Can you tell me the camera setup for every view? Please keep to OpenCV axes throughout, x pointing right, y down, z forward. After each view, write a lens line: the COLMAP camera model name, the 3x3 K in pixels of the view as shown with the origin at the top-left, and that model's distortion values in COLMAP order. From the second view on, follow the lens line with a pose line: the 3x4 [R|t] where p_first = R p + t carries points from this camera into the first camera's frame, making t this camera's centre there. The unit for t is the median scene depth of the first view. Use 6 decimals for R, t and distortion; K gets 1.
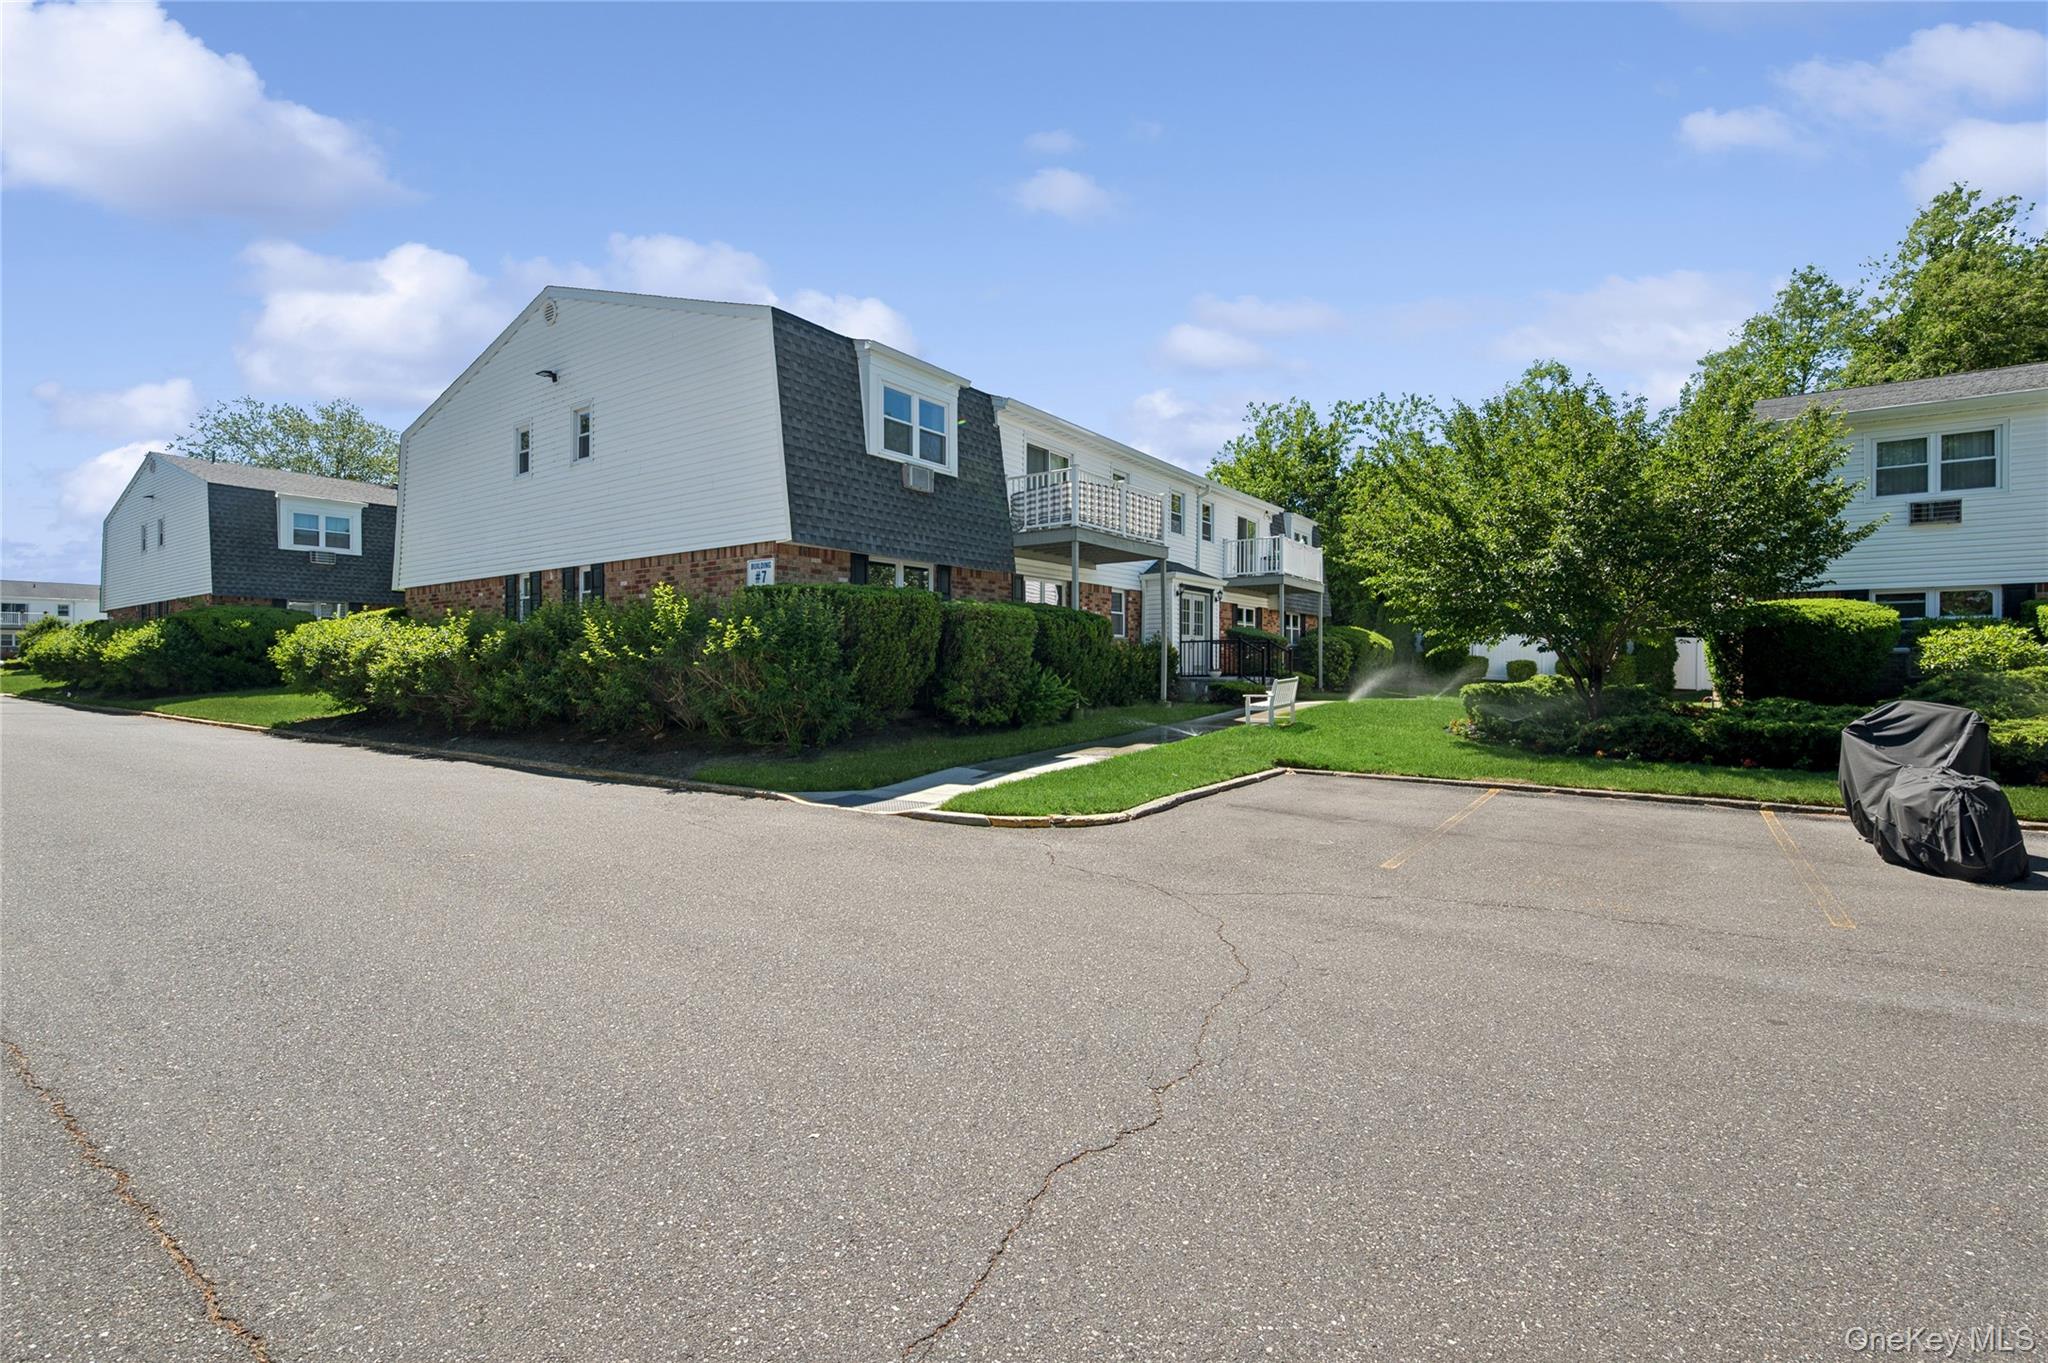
lens RADIAL K [[902.1, 0, 1024.0], [0, 902.1, 681.5], [0, 0, 1]] dist [0.001543, -0.000018]
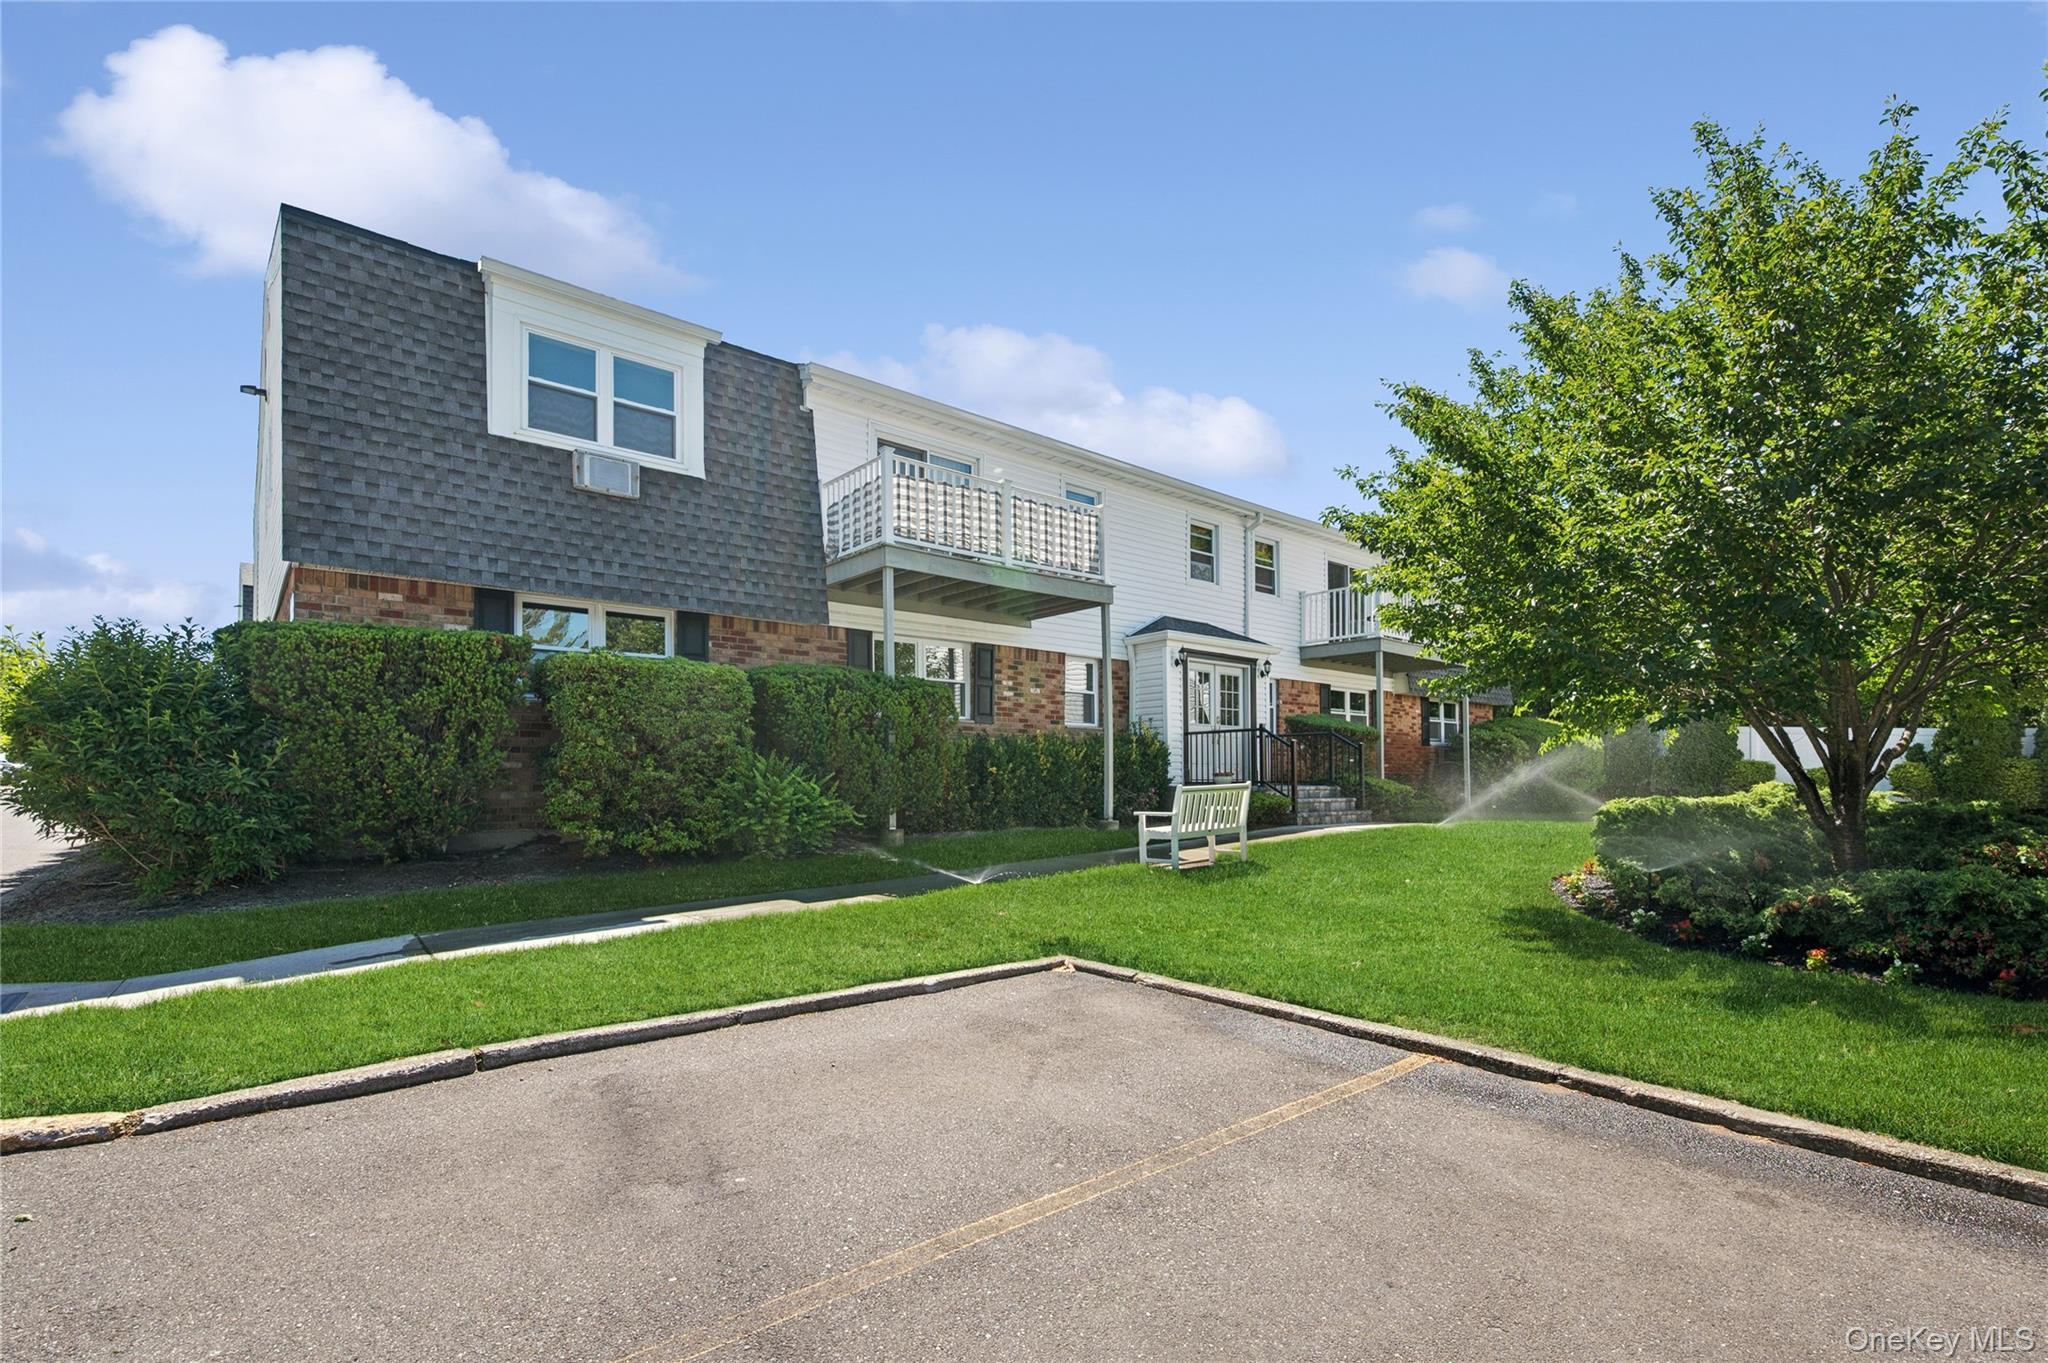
lens RADIAL K [[930.1, 0, 1025.7], [0, 930.1, 772.9], [0, 0, 1]] dist [-0.003111, -0.000303]
pose [[0.967282, 0.001932, -0.253696, 0.327392], [-0.007978, 0.999708, -0.022804, 0.003901], [0.253578, 0.024082, 0.967015, 0.401854]]
